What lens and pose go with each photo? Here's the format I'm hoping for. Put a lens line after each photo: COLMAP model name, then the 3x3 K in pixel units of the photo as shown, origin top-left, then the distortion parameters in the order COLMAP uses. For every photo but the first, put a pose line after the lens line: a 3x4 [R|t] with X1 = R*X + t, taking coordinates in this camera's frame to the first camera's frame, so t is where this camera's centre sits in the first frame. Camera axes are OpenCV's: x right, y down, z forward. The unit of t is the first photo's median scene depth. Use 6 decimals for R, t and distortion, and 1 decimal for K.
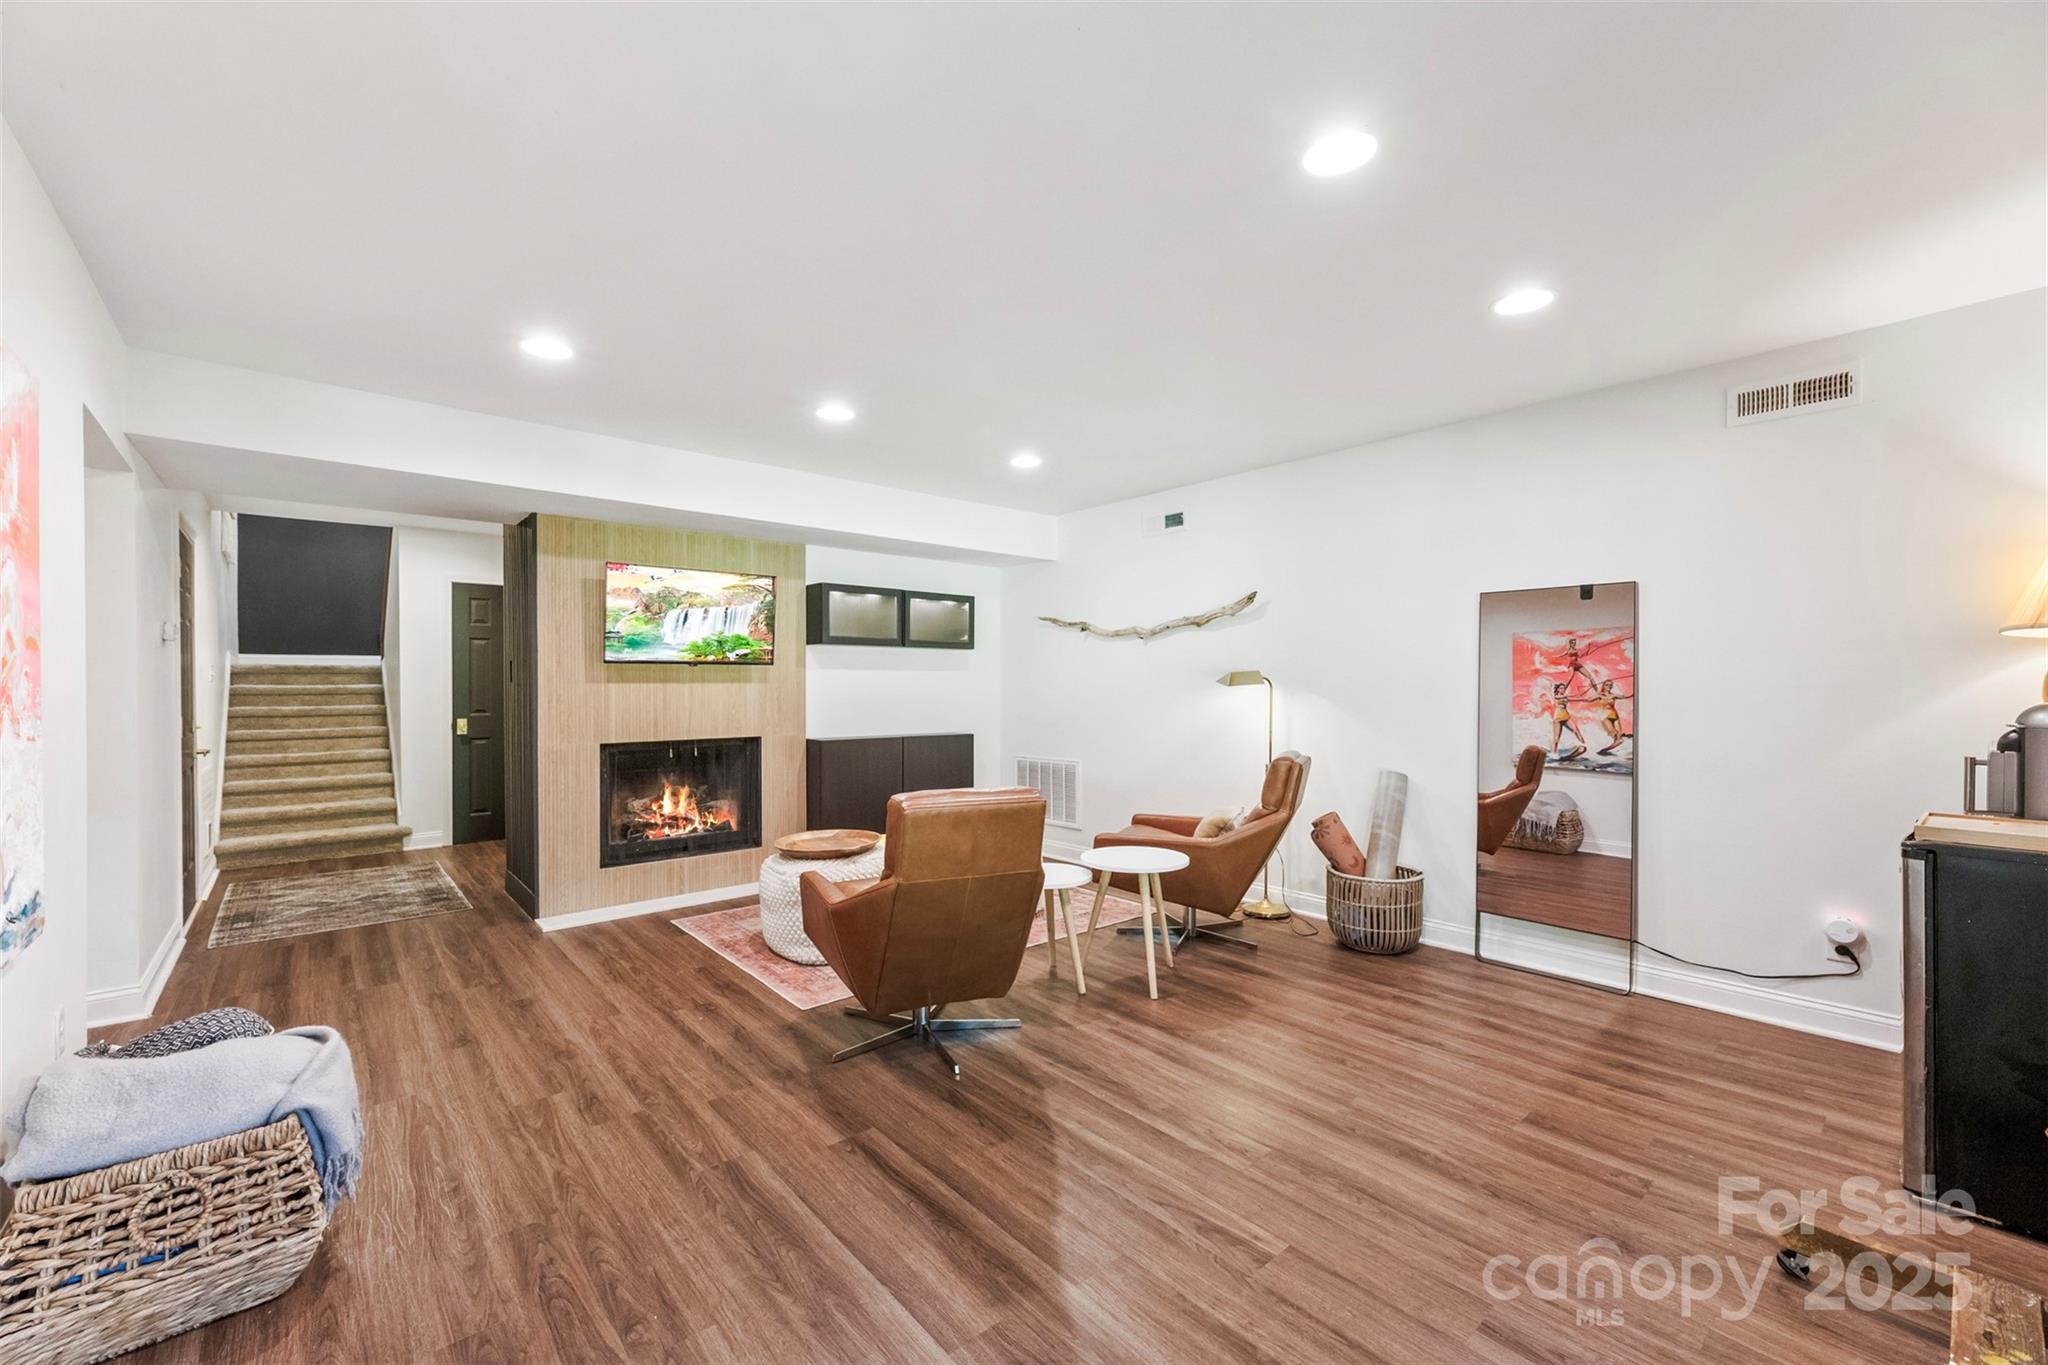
lens RADIAL K [[831.4, 0, 1024.0], [0, 831.4, 682.5], [0, 0, 1]] dist [-0.018422, -0.000001]
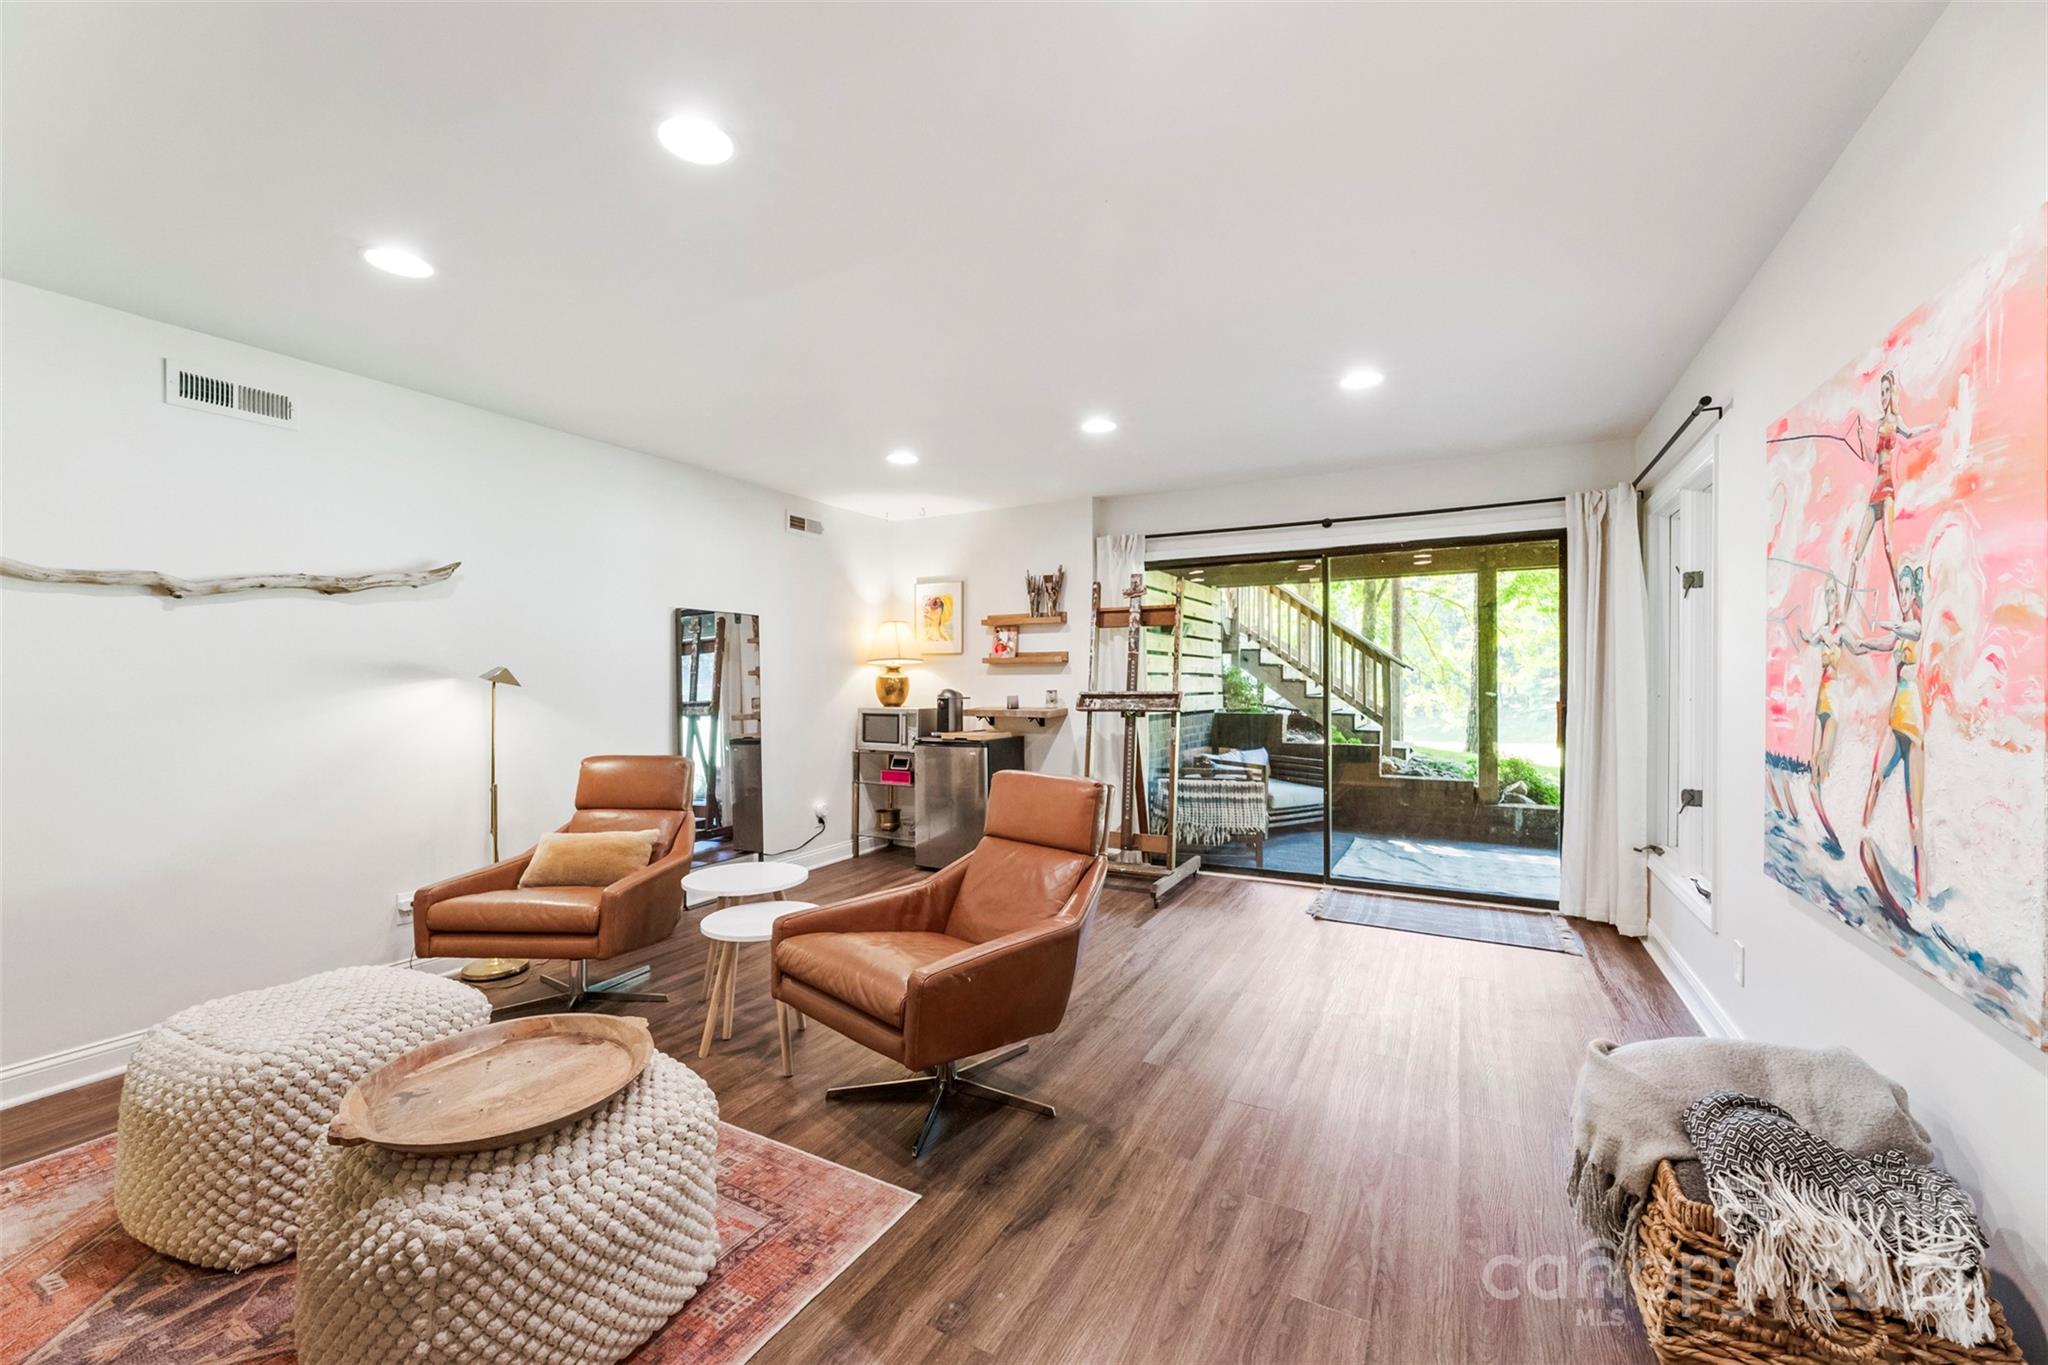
lens RADIAL K [[790.7, 0, 1024.0], [0, 790.7, 682.5], [0, 0, 1]] dist [0.000178, 0.000000]
pose [[-0.349565, -0.001360, 0.936911, -0.907277], [-0.002278, 0.999997, 0.000601, -0.001381], [-0.936910, -0.001925, -0.349567, 1.195572]]
